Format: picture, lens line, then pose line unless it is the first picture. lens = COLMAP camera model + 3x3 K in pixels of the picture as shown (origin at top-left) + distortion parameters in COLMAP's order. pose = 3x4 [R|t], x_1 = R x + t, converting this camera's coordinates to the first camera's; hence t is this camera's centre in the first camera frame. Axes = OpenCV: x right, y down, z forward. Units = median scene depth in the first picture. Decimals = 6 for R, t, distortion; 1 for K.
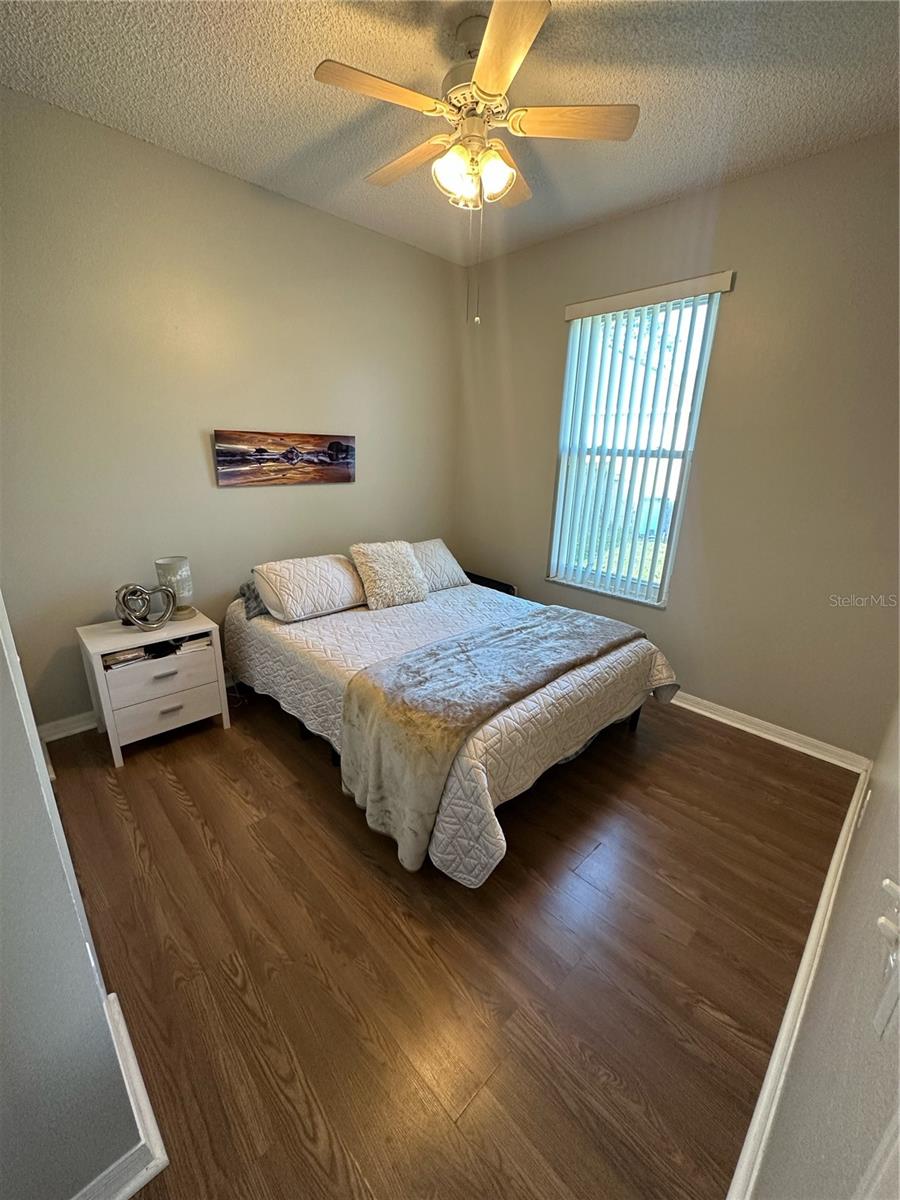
lens RADIAL K [[478.2, 0, 450.0], [0, 478.2, 600.0], [0, 0, 1]] dist [0.000290, -0.000164]
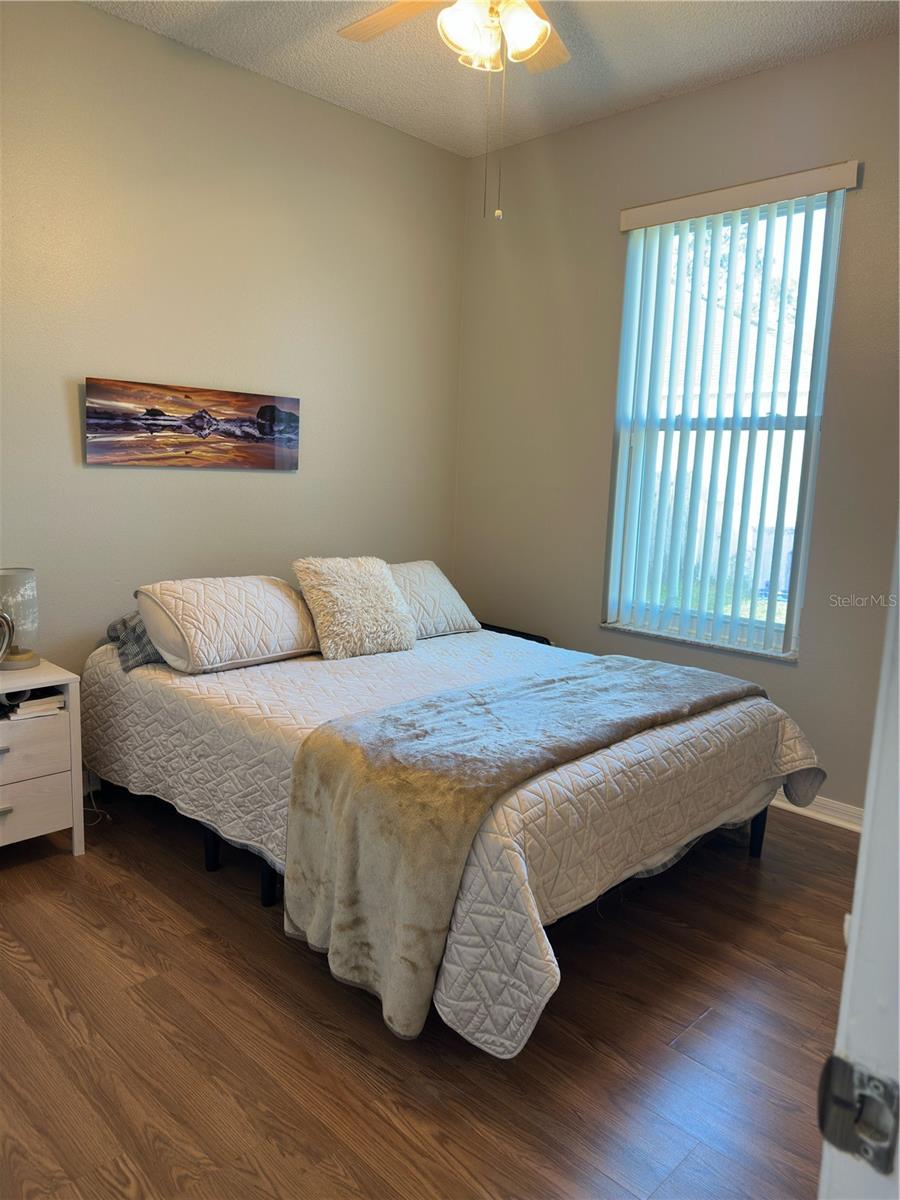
lens RADIAL K [[842.5, 0, 455.2], [0, 842.5, 601.4], [0, 0, 1]] dist [0.122630, -0.182537]
pose [[0.999439, -0.001220, 0.033471, -0.040600], [0.006133, 0.989105, -0.147086, 0.133854], [-0.032927, 0.147209, 0.988557, -0.131540]]
